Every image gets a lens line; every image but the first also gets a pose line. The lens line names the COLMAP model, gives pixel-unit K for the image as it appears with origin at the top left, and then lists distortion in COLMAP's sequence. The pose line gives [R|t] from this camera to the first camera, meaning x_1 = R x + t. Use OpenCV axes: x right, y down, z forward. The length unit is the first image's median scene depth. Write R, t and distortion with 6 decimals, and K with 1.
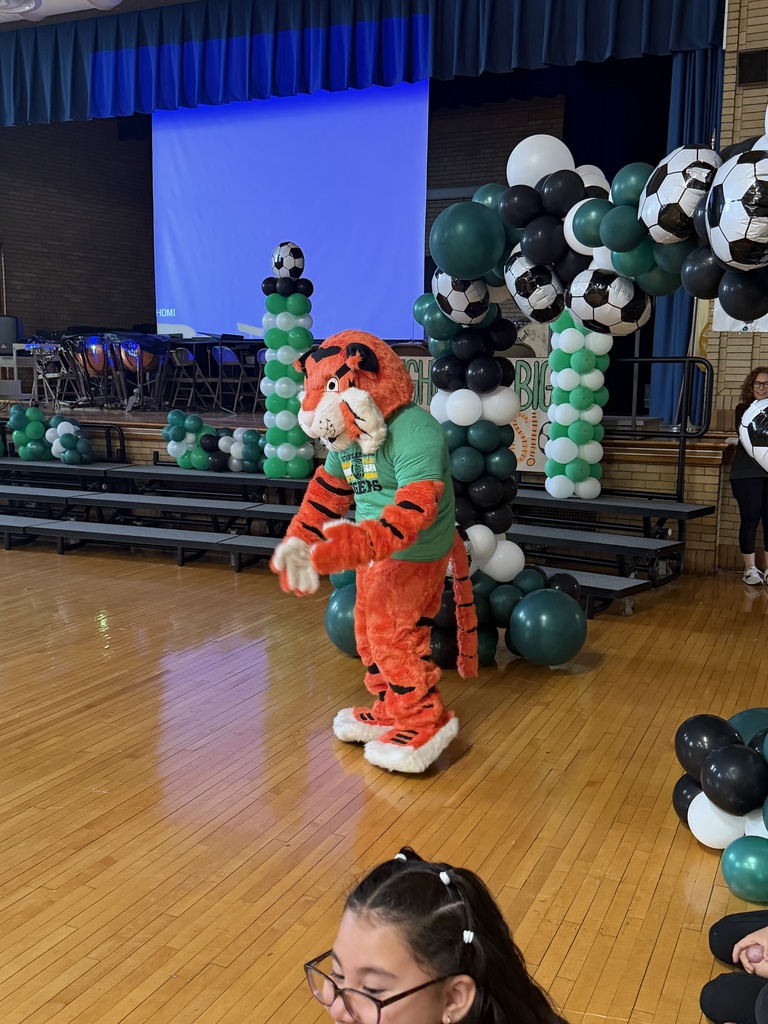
lens RADIAL K [[1017.8, 0, 384.0], [0, 1017.8, 512.0], [0, 0, 1]] dist [0.144218, -0.341581]
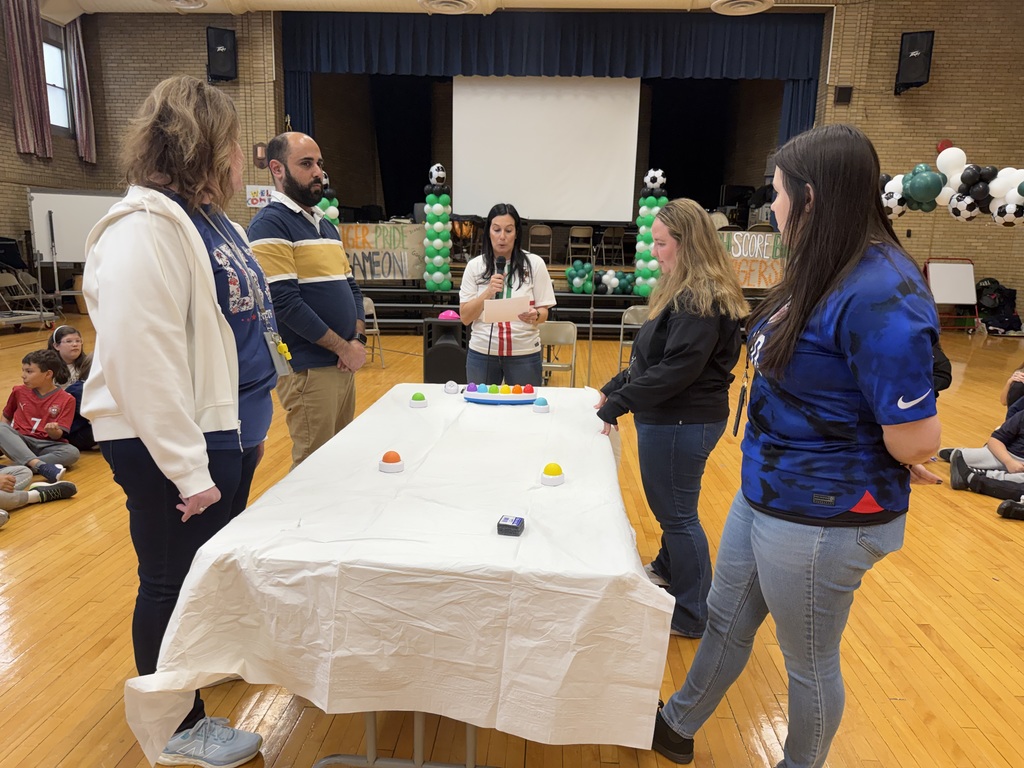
lens RADIAL K [[714.5, 0, 512.1], [0, 714.5, 384.2], [0, 0, 1]] dist [-0.001331, -0.009390]
pose [[0.932992, -0.060140, 0.354838, -0.748235], [0.034912, 0.996413, 0.077082, 0.014365], [-0.358201, -0.059529, 0.931745, -0.126194]]
